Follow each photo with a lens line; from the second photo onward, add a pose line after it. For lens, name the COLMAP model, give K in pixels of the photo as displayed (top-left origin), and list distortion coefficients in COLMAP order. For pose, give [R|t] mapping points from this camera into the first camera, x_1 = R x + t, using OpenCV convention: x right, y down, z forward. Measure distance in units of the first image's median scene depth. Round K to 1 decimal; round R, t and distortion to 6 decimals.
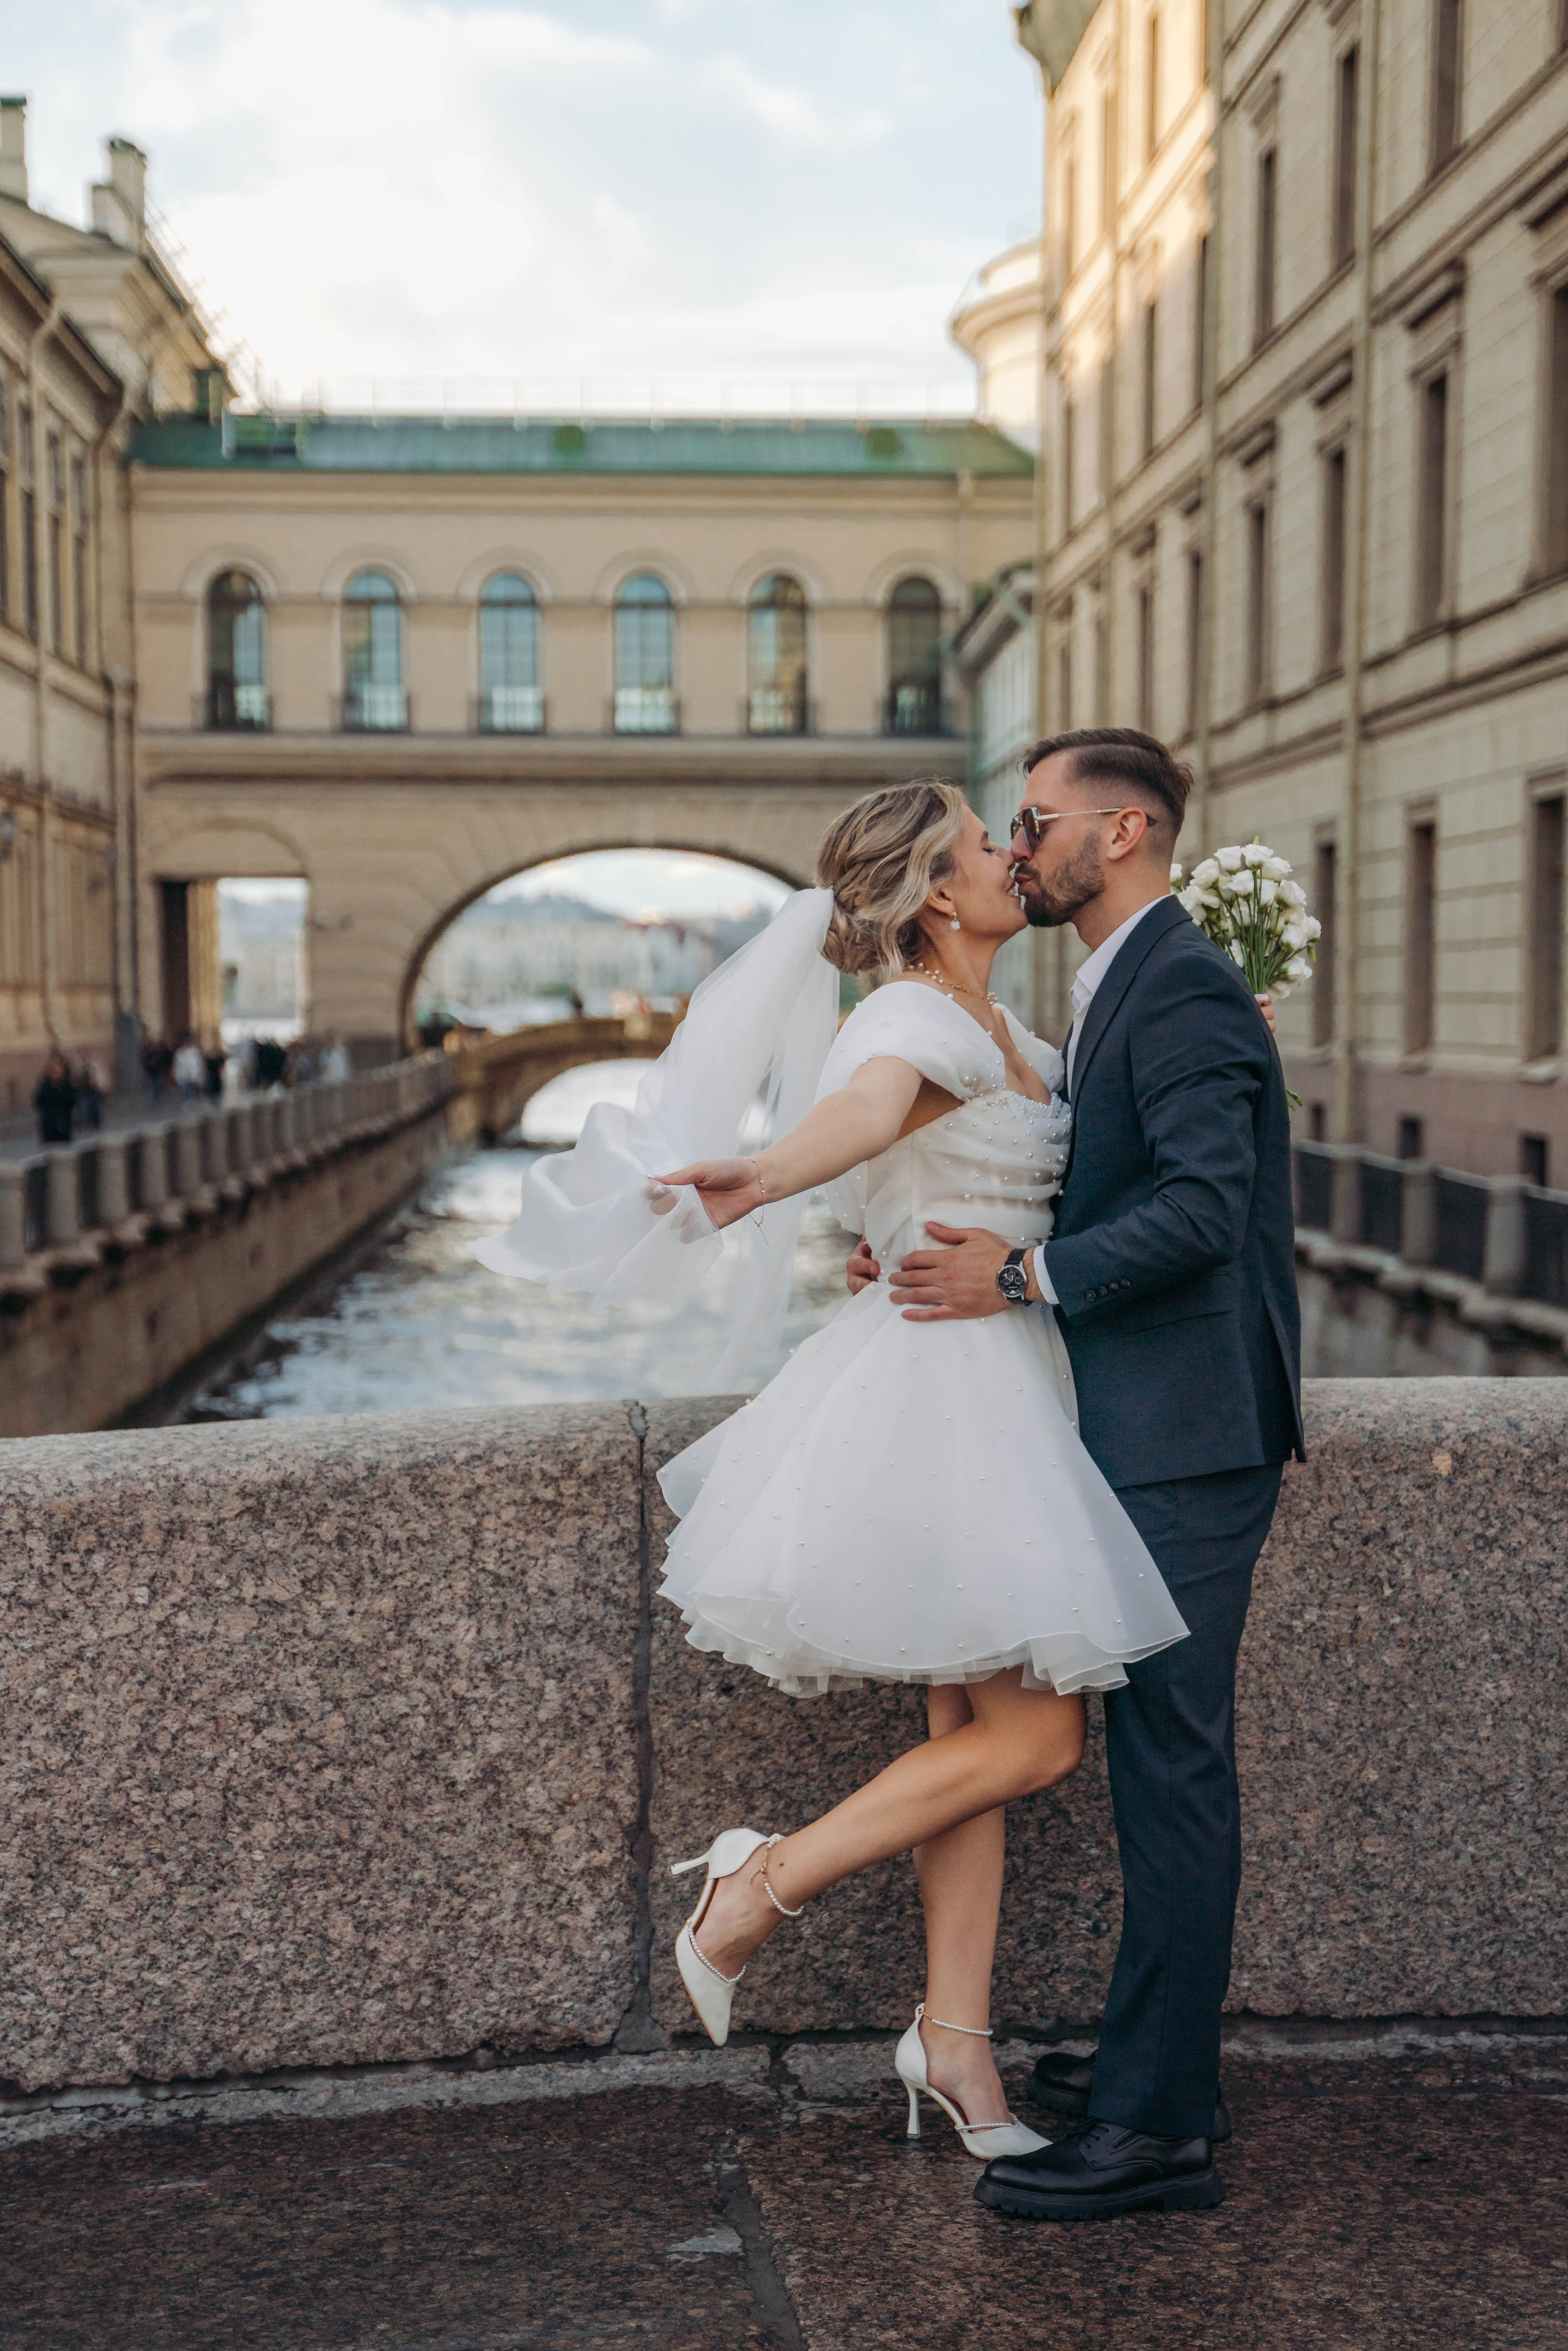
lens RADIAL K [[4129.5, 0, 761.9], [0, 4129.5, 1344.0], [0, 0, 1]] dist [0.130394, 0.170664]
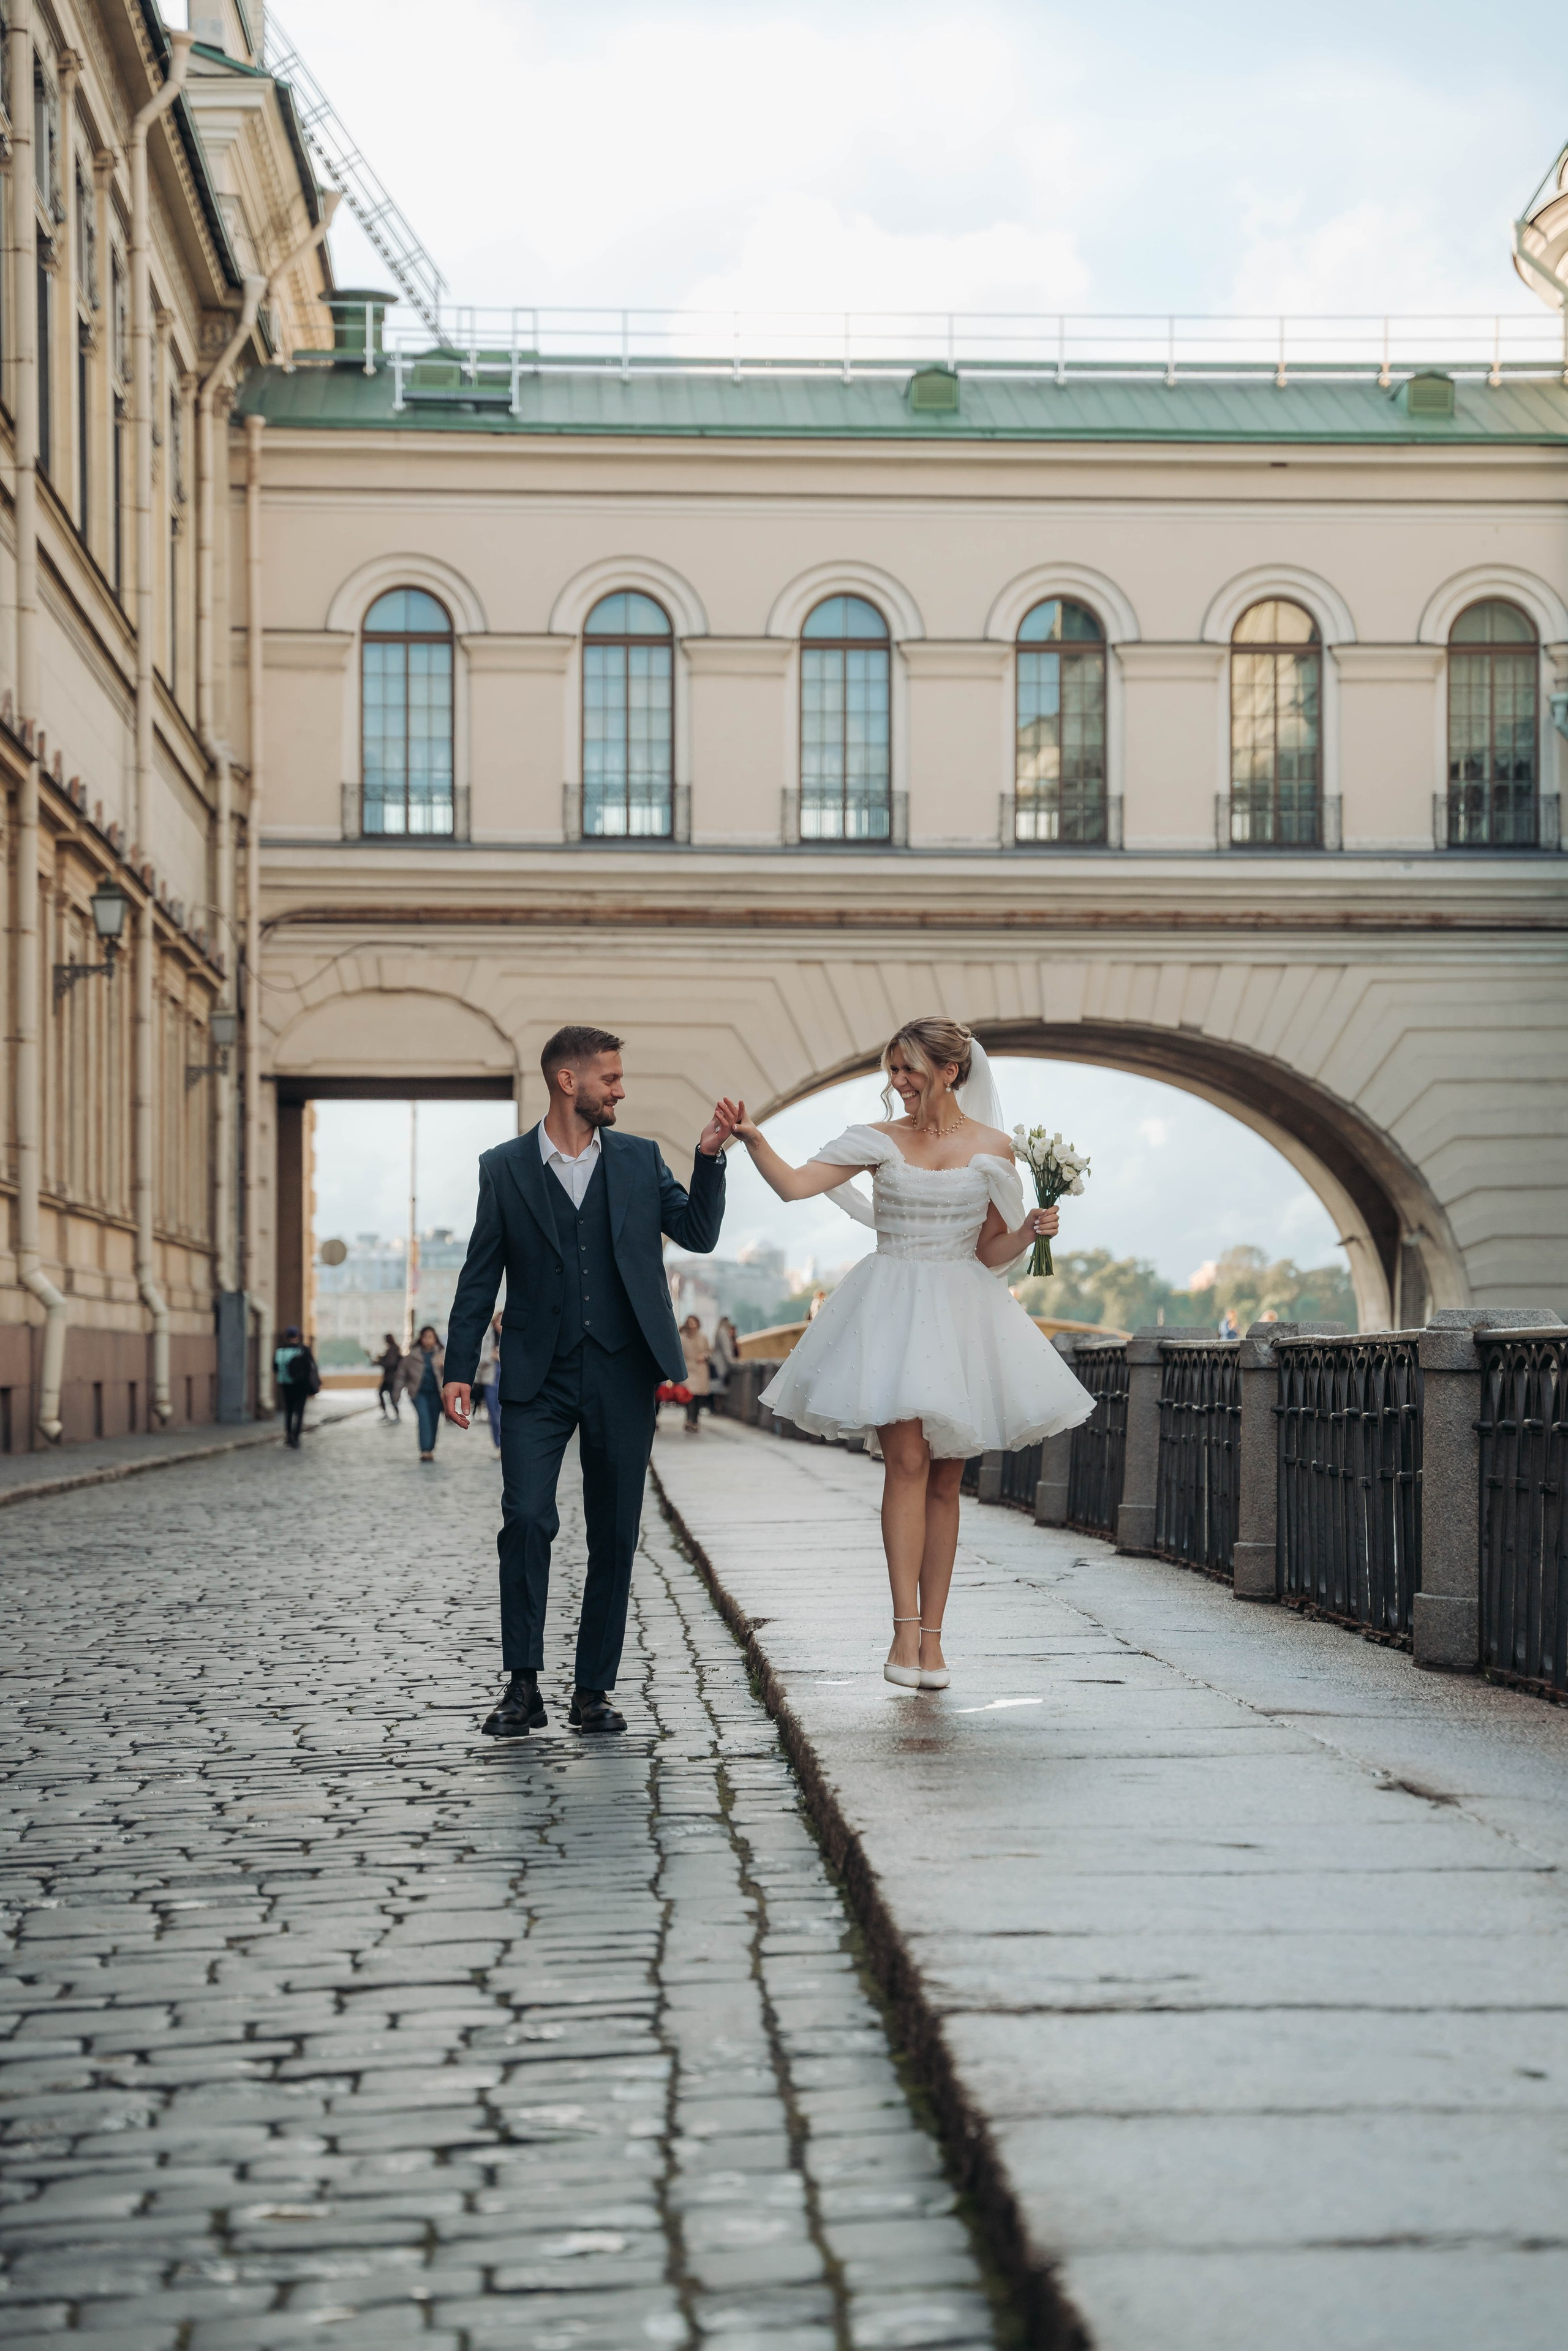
lens RADIAL K [[4707.2, 0, 786.6], [0, 4707.2, 1227.2], [0, 0, 1]] dist [0.260113, 0.057230]
pose [[0.999934, 0.002695, 0.011140, -1.717514], [-0.001433, 0.993737, -0.111737, -0.248963], [-0.011371, 0.111713, 0.993675, 6.710051]]
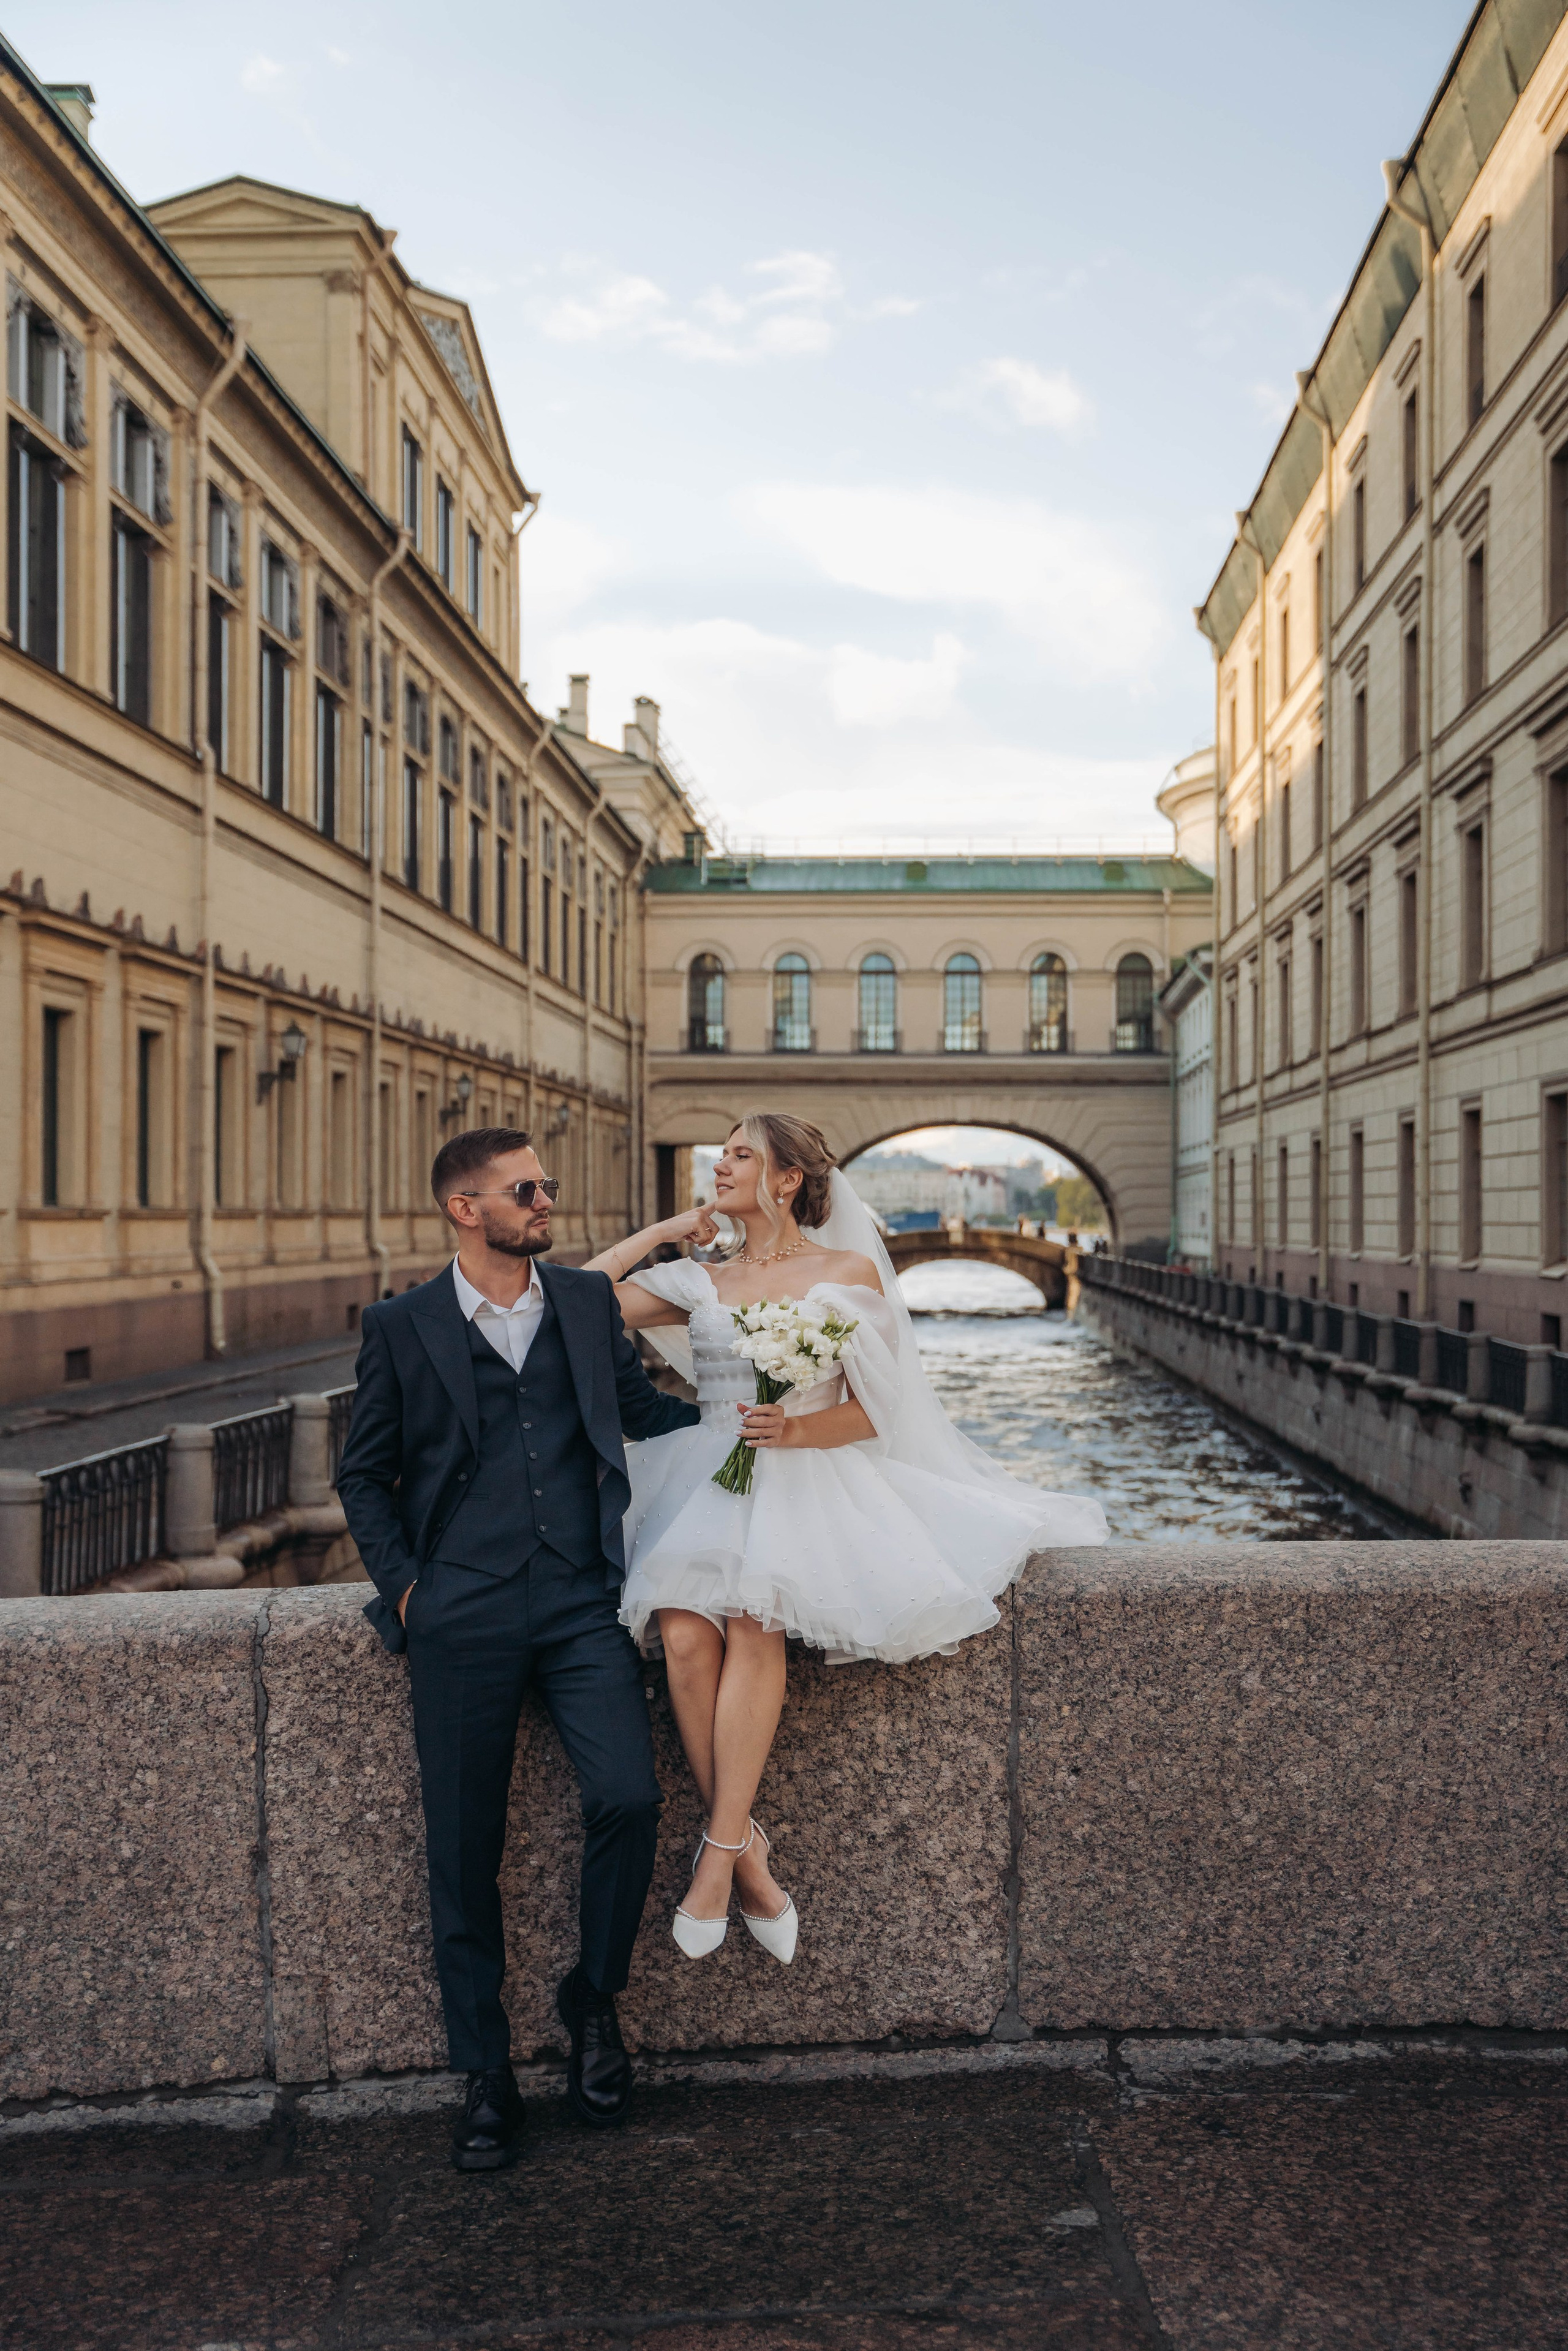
lens RADIAL K [[2637.7, 0, 782.5], [0, 2637.7, 1188.2], [0, 0, 1]] dist [-0.039433, 0.259031]
pose [[0.995454, 0.001069, -0.095239, -0.022163], [-0.010037, 0.995546, -0.093738, -0.024714], [0.094715, 0.094268, 0.991031, 0.118097]]
